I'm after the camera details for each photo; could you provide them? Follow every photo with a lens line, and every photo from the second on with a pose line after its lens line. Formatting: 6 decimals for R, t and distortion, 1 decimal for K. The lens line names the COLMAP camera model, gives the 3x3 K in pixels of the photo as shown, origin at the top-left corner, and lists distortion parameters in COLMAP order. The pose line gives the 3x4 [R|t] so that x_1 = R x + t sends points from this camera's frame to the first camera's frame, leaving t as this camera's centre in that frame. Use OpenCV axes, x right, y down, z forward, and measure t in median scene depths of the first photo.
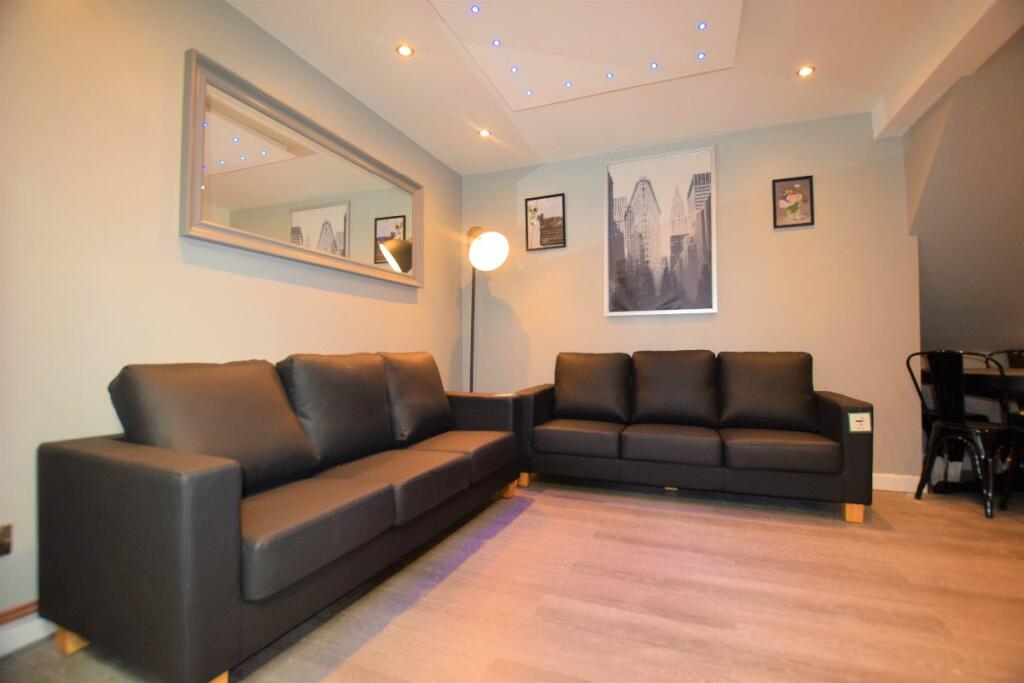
lens RADIAL K [[450.8, 0, 508.2], [0, 450.8, 343.0], [0, 0, 1]] dist [-0.025895, 0.001326]
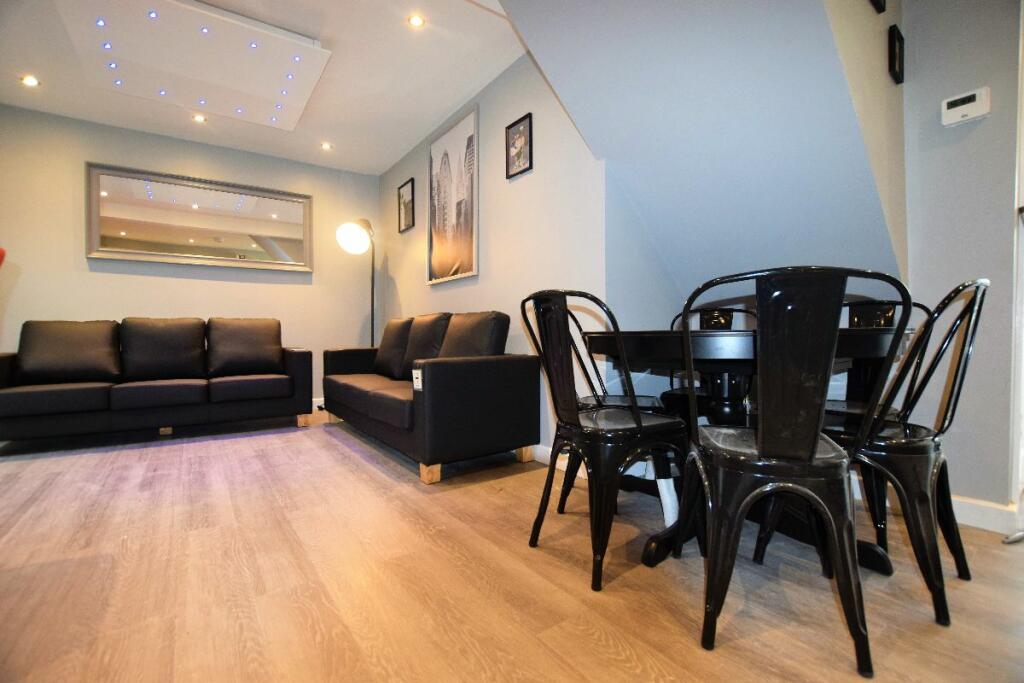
lens RADIAL K [[450.8, 0, 511.8], [0, 450.8, 338.2], [0, 0, 1]] dist [-0.025895, 0.001326]
pose [[0.839968, 0.007717, -0.542581, 1.133789], [0.009957, 0.999511, 0.029630, 0.045139], [0.542545, -0.030290, 0.839480, 0.214254]]
